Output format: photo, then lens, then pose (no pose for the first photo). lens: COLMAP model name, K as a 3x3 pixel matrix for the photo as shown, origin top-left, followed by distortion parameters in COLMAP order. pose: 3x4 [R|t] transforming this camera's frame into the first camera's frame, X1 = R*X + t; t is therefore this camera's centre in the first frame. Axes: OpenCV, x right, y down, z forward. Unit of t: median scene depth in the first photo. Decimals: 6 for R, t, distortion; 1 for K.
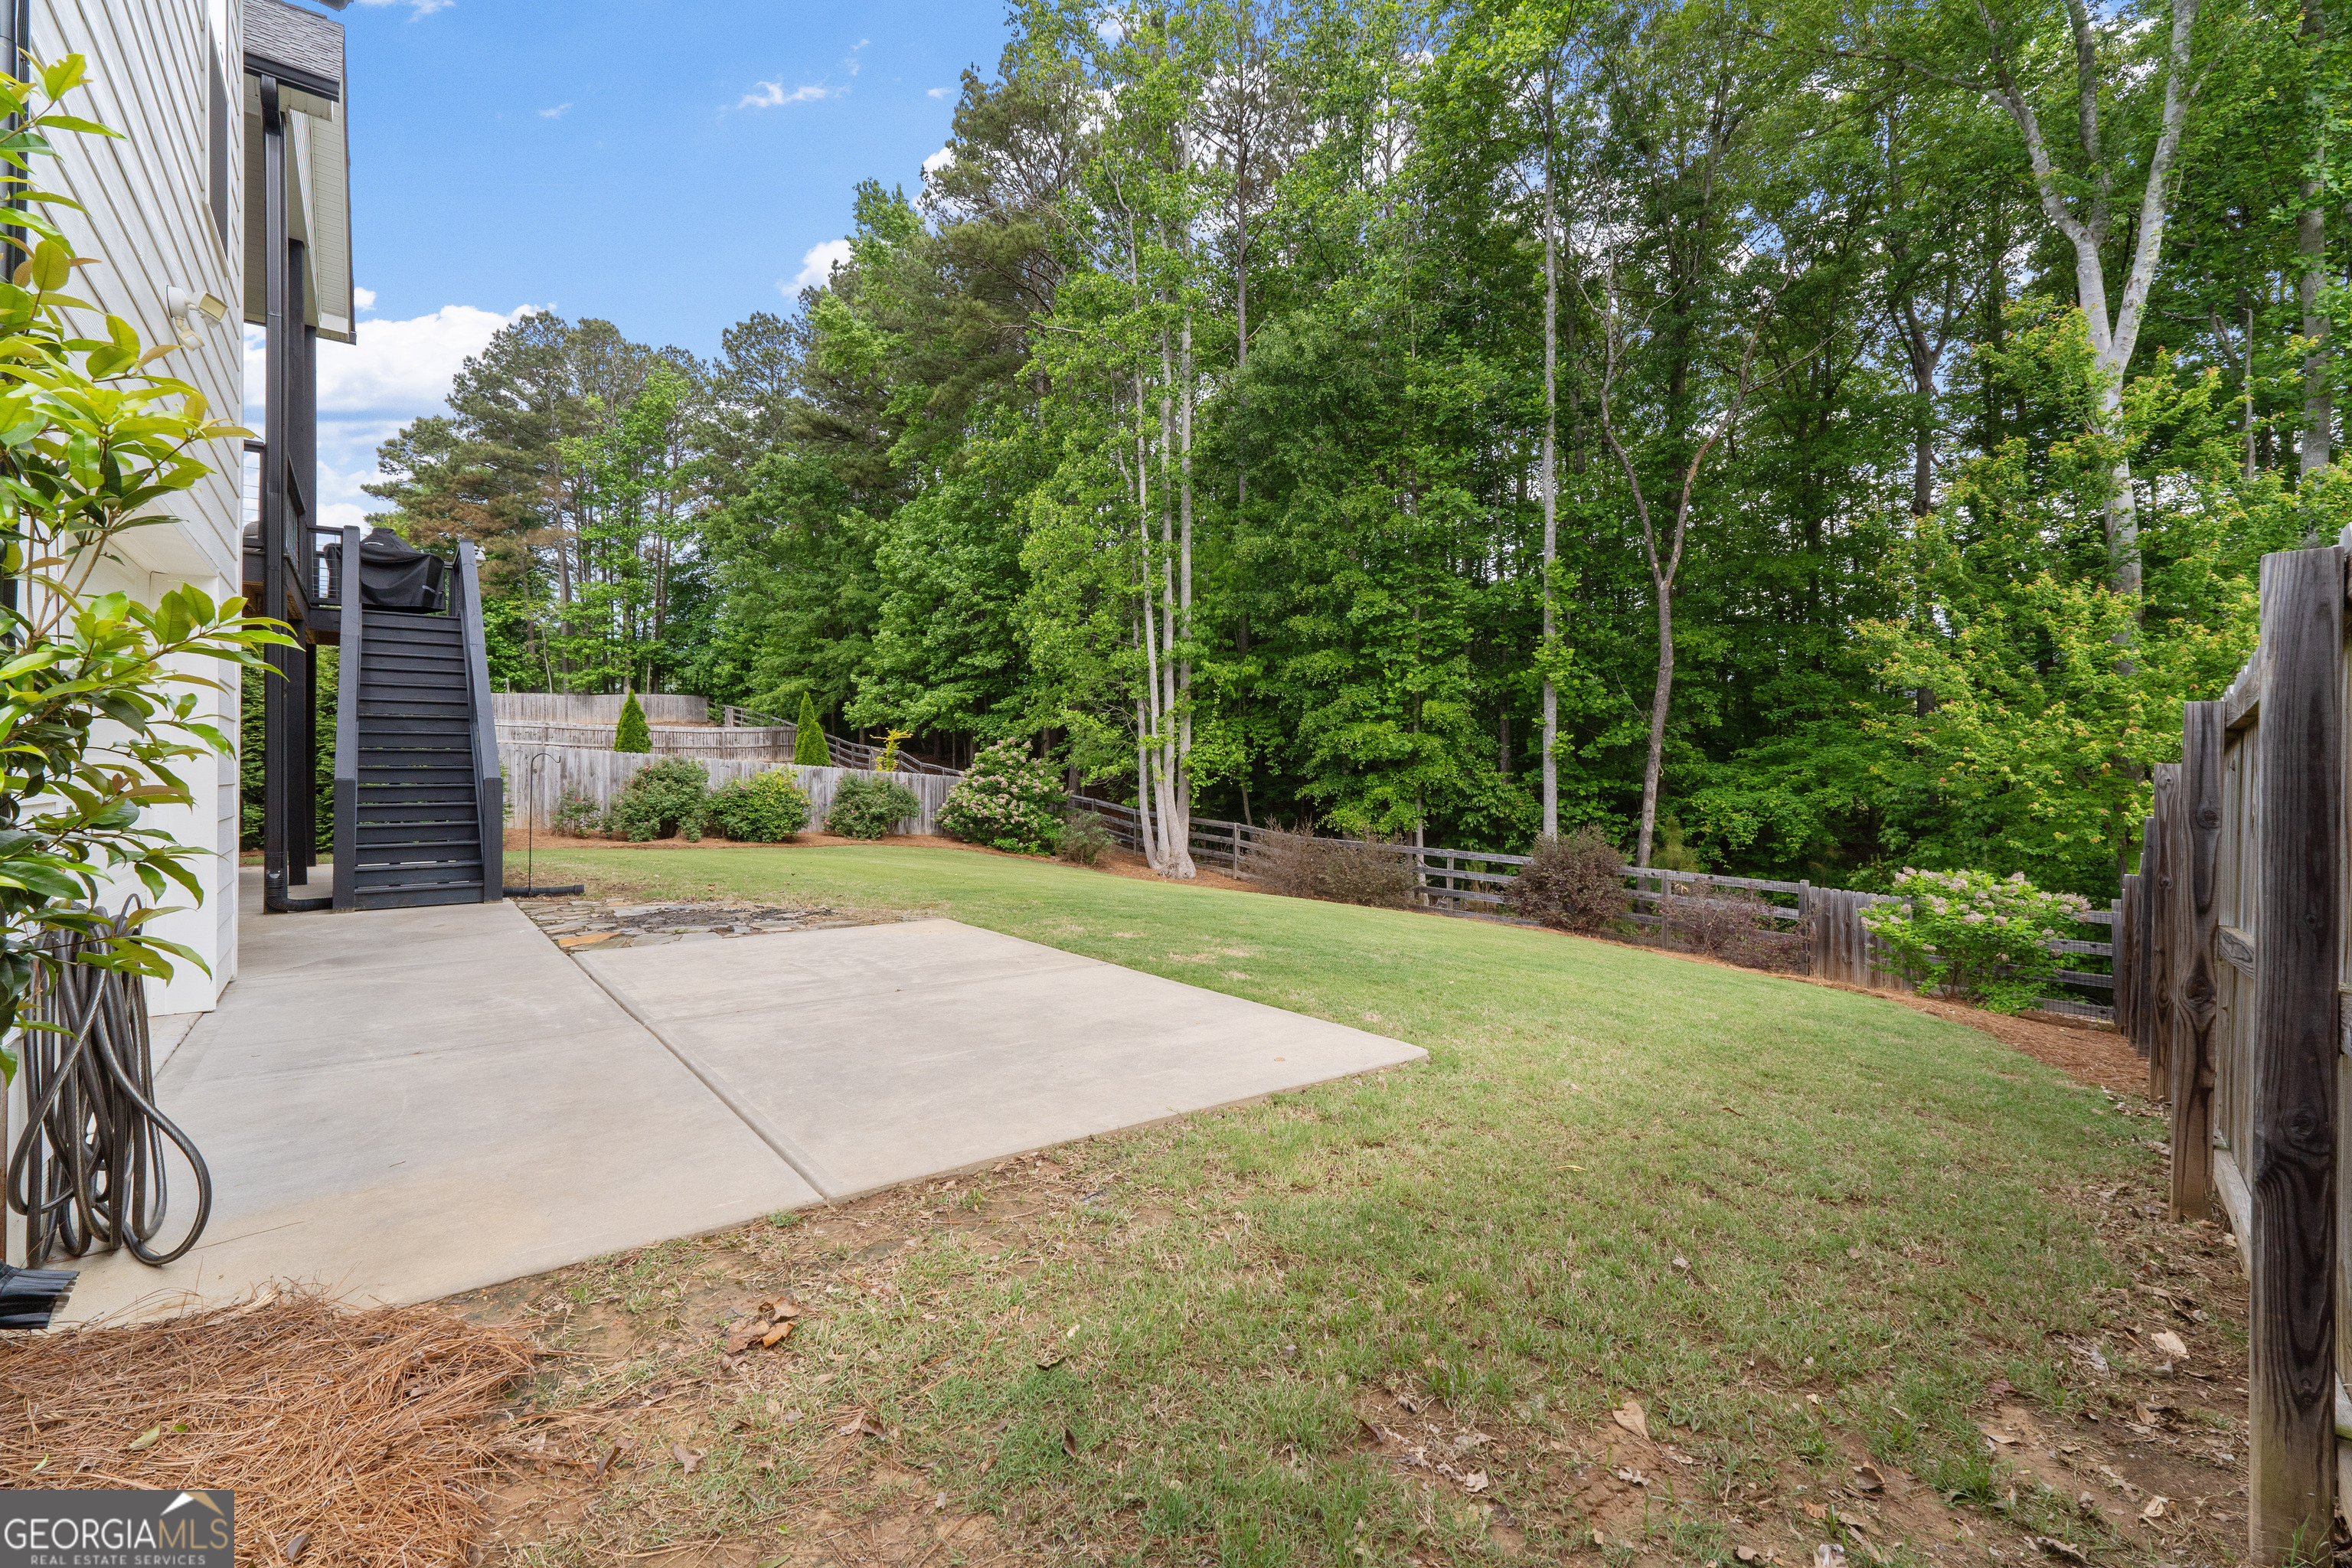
lens RADIAL K [[1004.6, 0, 1182.4], [0, 1004.6, 755.6], [0, 0, 1]] dist [0.008320, -0.000003]
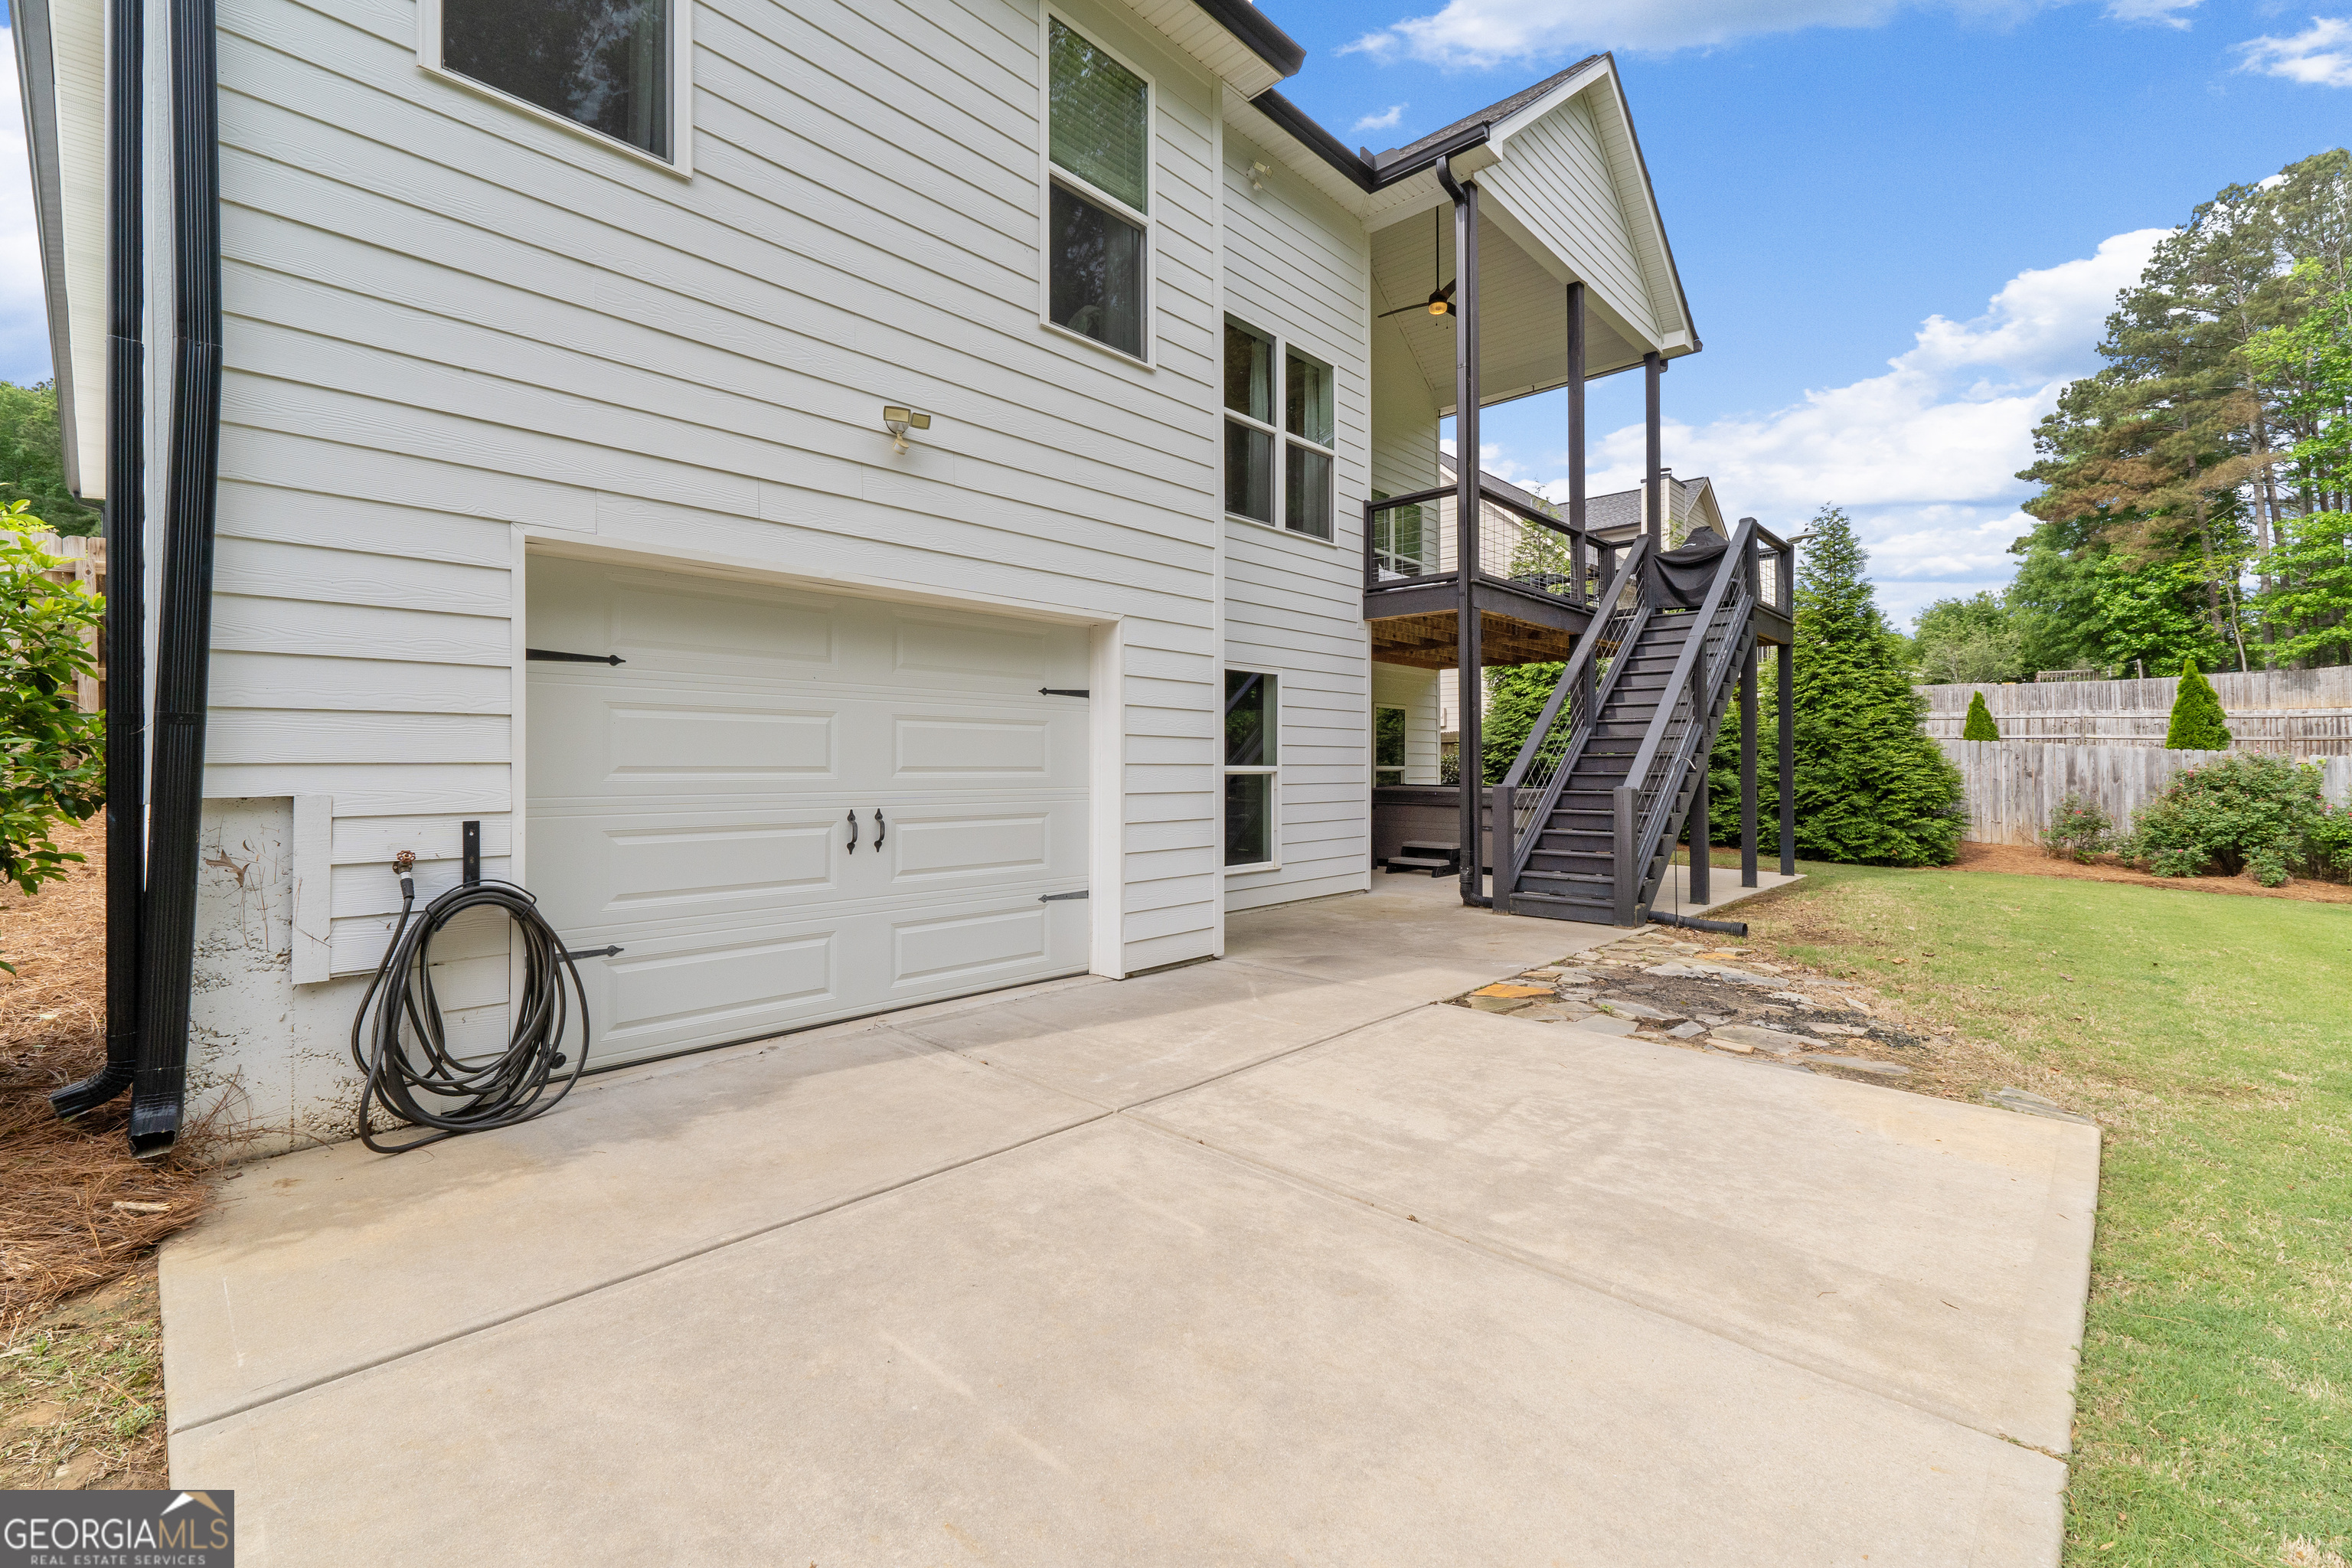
lens RADIAL K [[1004.6, 0, 1182.4], [0, 1004.6, 755.6], [0, 0, 1]] dist [0.008320, -0.000003]
pose [[0.150700, -0.008872, -0.988540, 0.021463], [0.011171, 0.999911, -0.007271, -0.000584], [0.988516, -0.009947, 0.150786, 0.077486]]
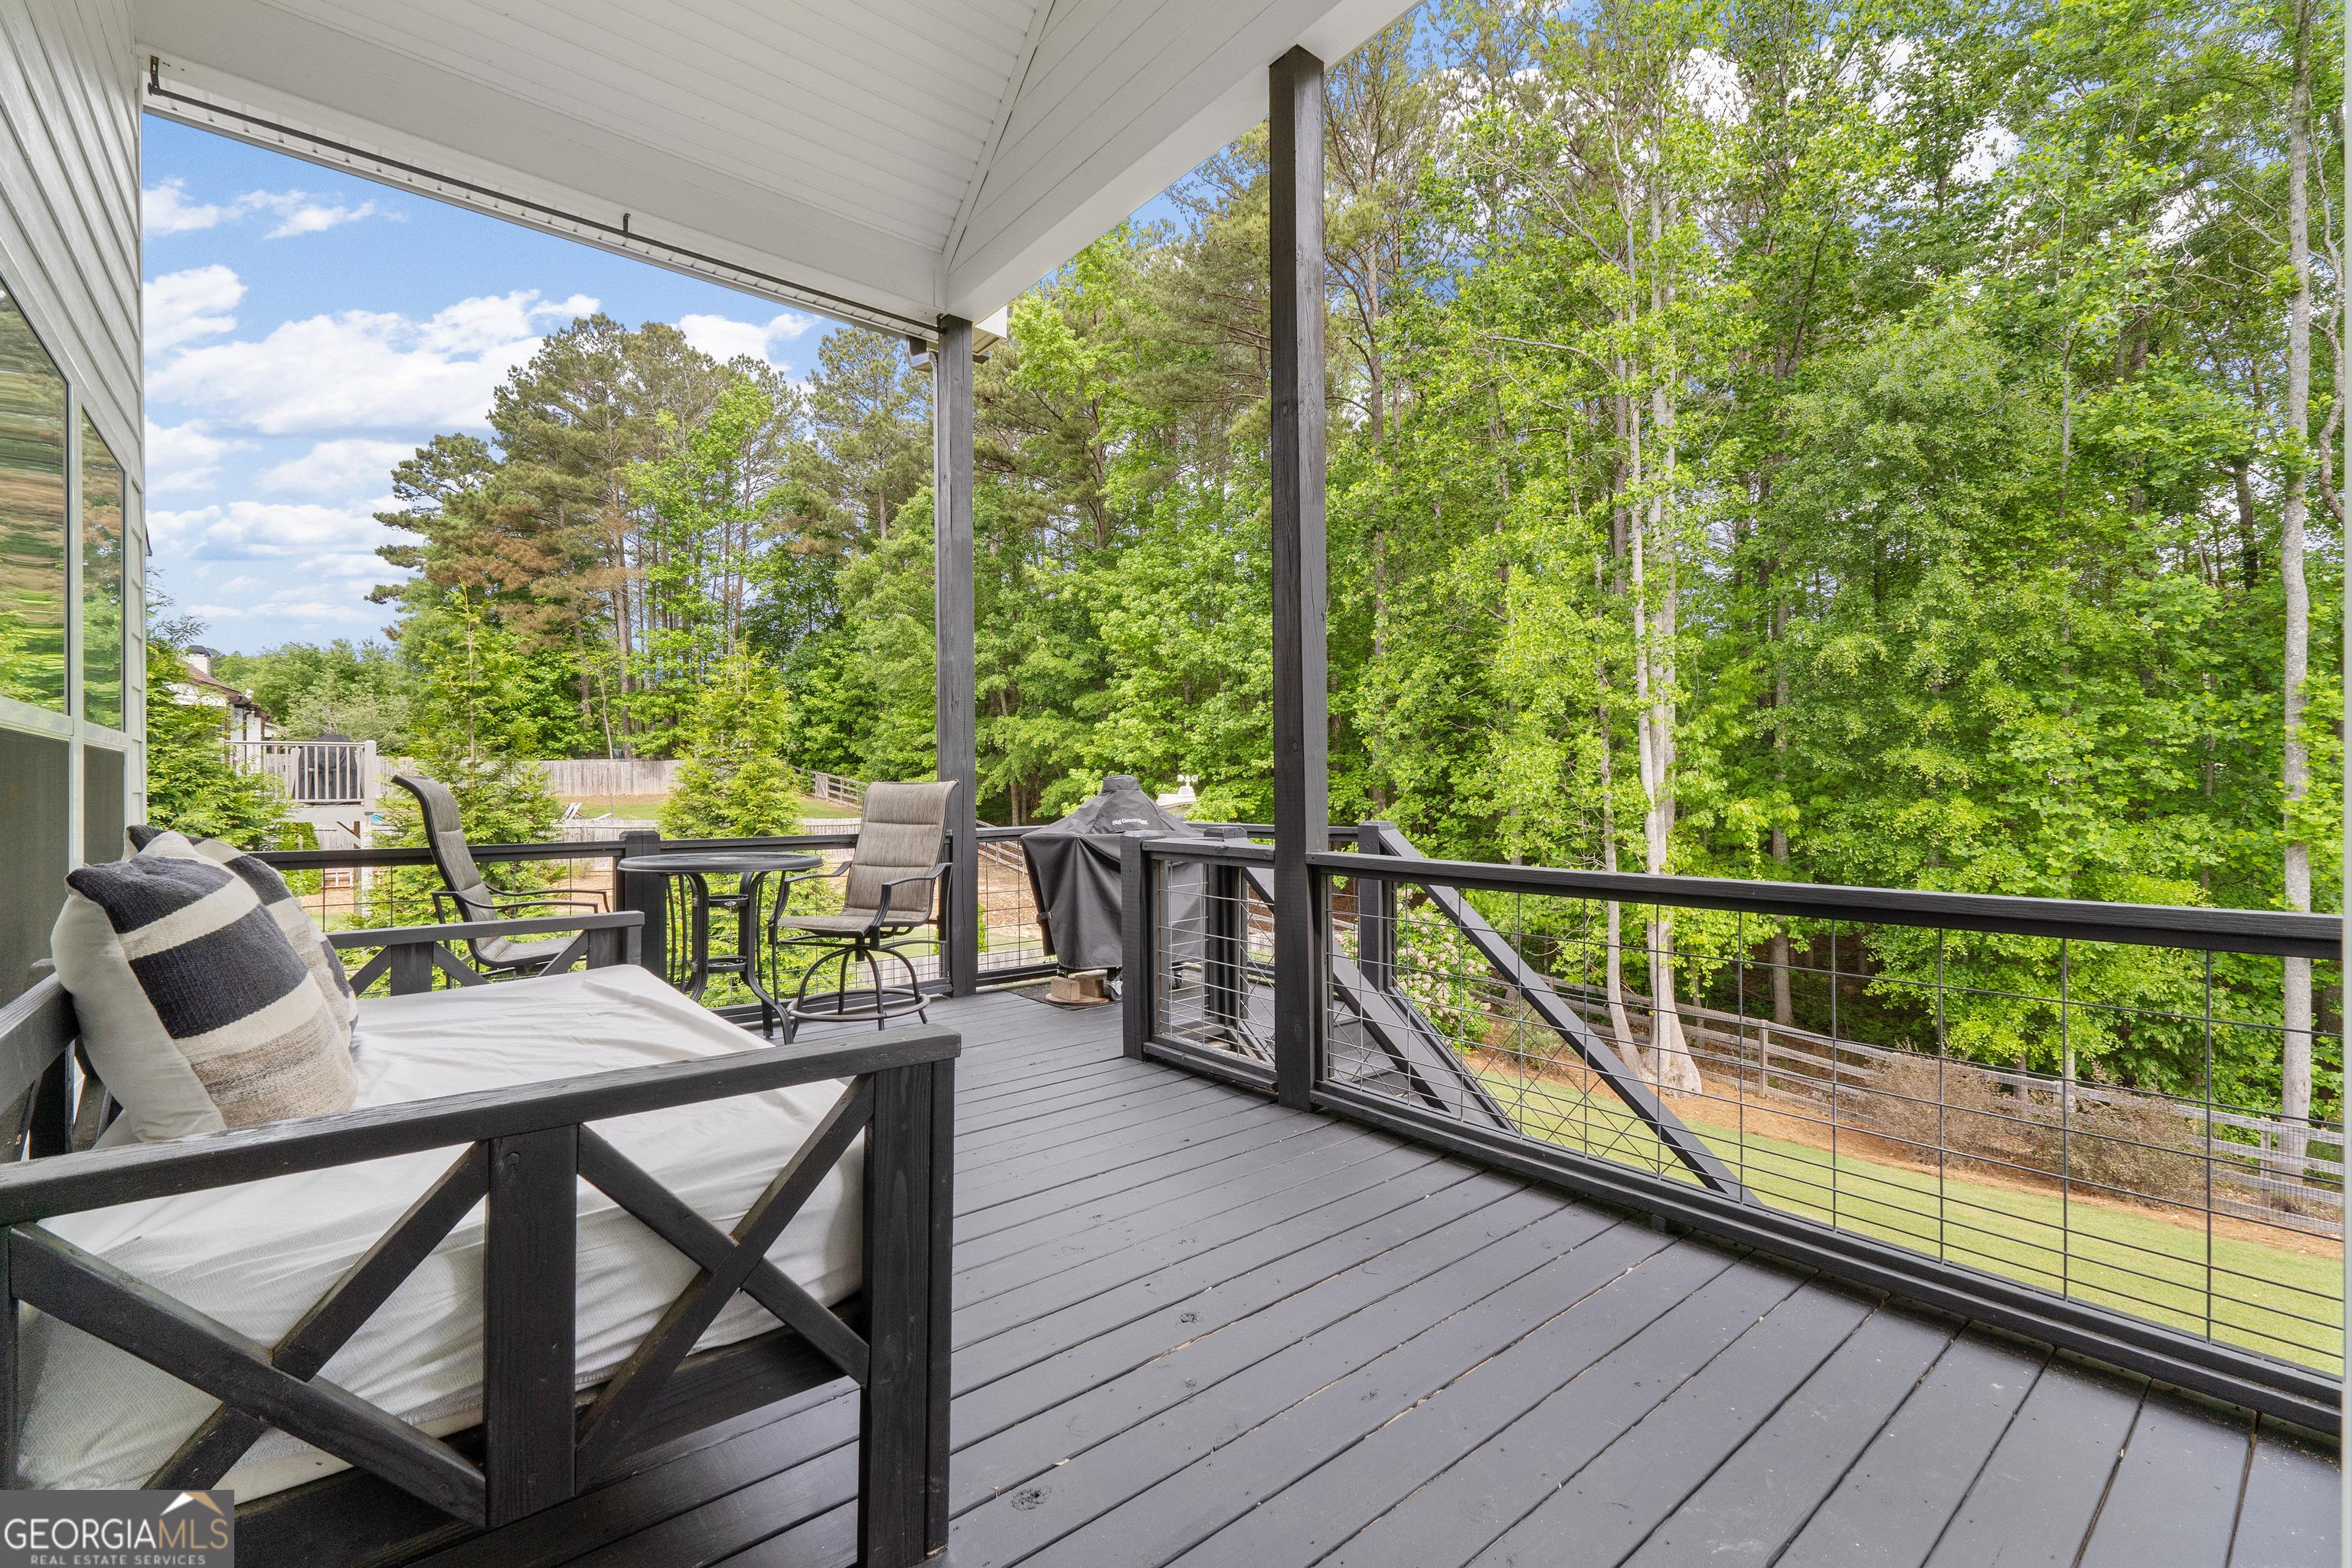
lens RADIAL K [[1010.7, 0, 1182.8], [0, 1010.7, 783.9], [0, 0, 1]] dist [0.007376, -0.000259]
pose [[0.999492, -0.003500, 0.031673, -0.171598], [0.003165, 0.999939, 0.010629, -0.049729], [-0.031708, -0.010523, 0.999442, 0.122247]]
